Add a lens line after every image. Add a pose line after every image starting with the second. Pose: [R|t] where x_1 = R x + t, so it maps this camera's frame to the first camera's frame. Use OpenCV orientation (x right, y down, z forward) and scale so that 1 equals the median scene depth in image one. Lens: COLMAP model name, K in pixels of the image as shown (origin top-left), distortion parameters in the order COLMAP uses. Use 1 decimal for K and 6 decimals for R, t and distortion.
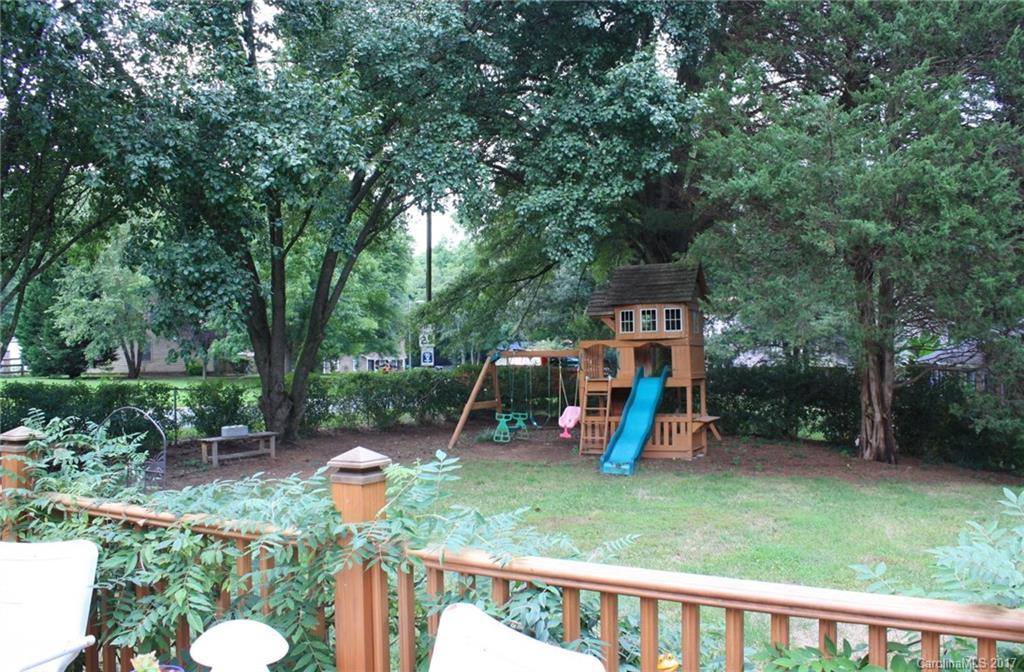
lens RADIAL K [[862.8, 0, 517.6], [0, 862.8, 328.9], [0, 0, 1]] dist [-0.176044, 0.151628]
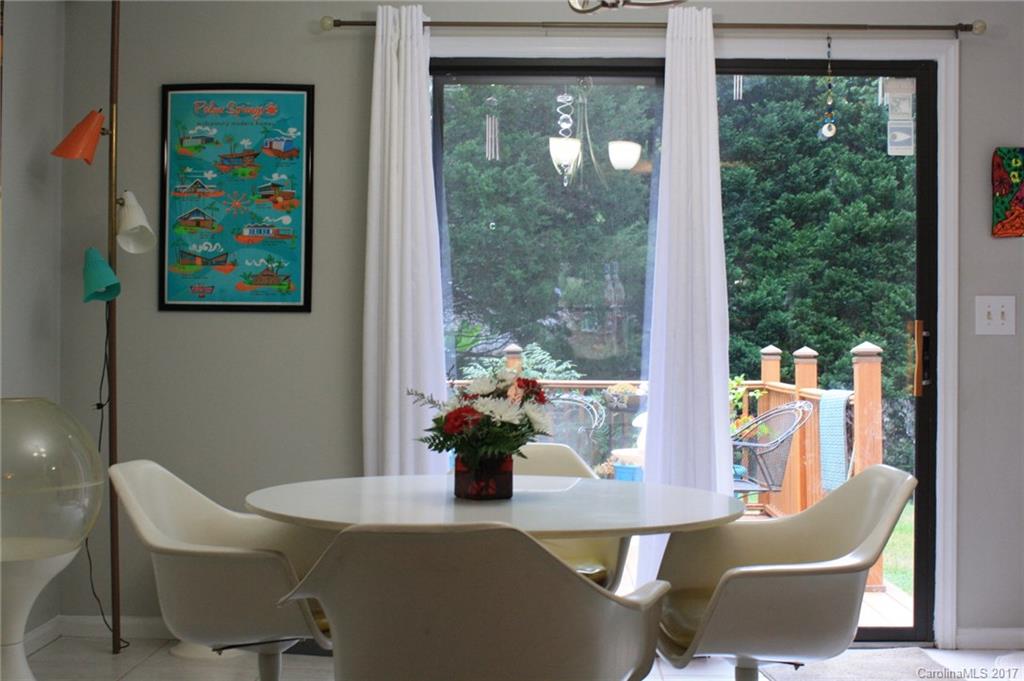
lens RADIAL K [[1309.9, 0, 529.4], [0, 1309.9, 340.1], [0, 0, 1]] dist [-0.090155, 0.223936]
pose [[0.874564, 0.016808, 0.484618, -0.254091], [-0.025933, 0.999590, 0.012130, 0.010638], [-0.484216, -0.023176, 0.874642, -0.519177]]
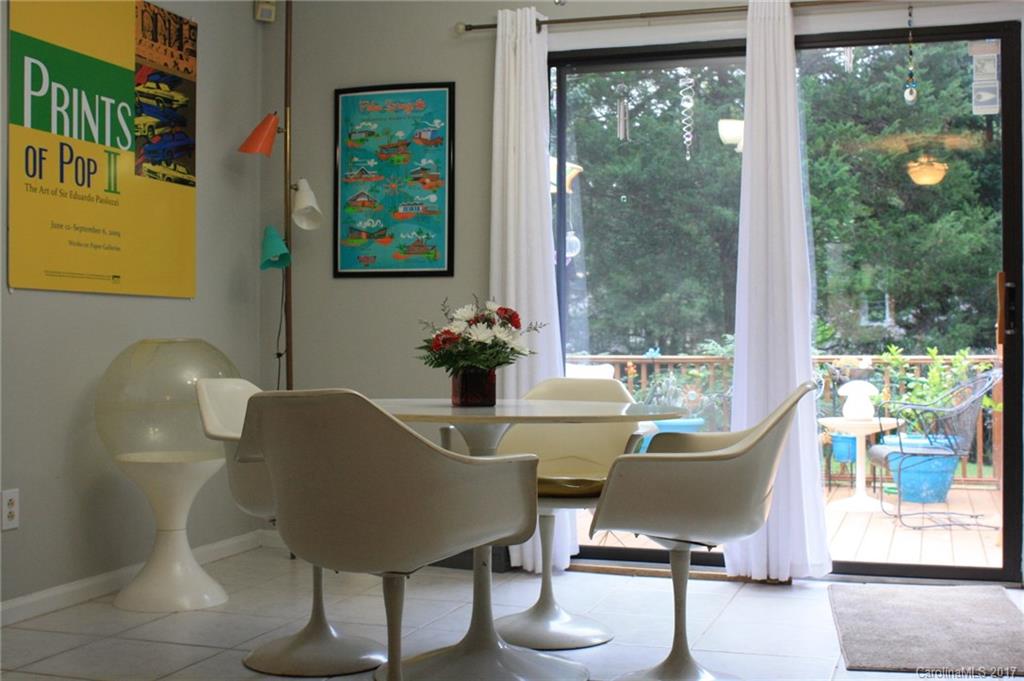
lens RADIAL K [[1309.9, 0, 529.4], [0, 1309.9, 340.1], [0, 0, 1]] dist [-0.090155, 0.223936]
pose [[0.976601, 0.011196, 0.214769, -0.195673], [-0.014899, 0.999767, 0.015631, 0.023075], [-0.214543, -0.018466, 0.976540, -0.595743]]
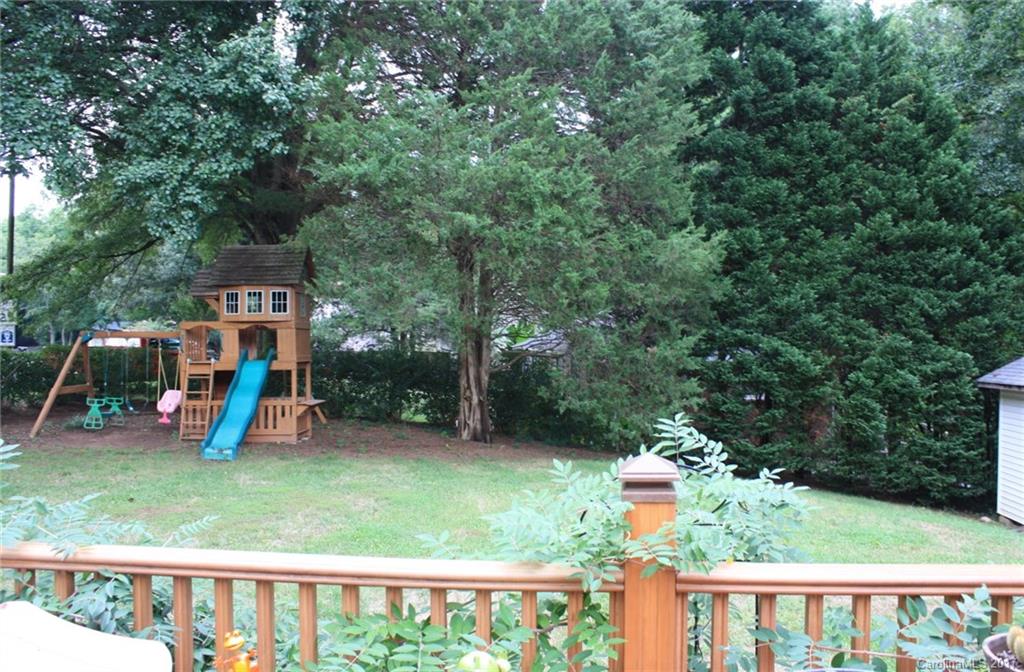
lens RADIAL K [[862.8, 0, 517.6], [0, 862.8, 328.9], [0, 0, 1]] dist [-0.176044, 0.151628]
pose [[0.901420, 0.017354, 0.432597, 0.005754], [-0.025551, 0.999587, 0.013142, 0.000155], [-0.432191, -0.022900, 0.901492, -0.005477]]
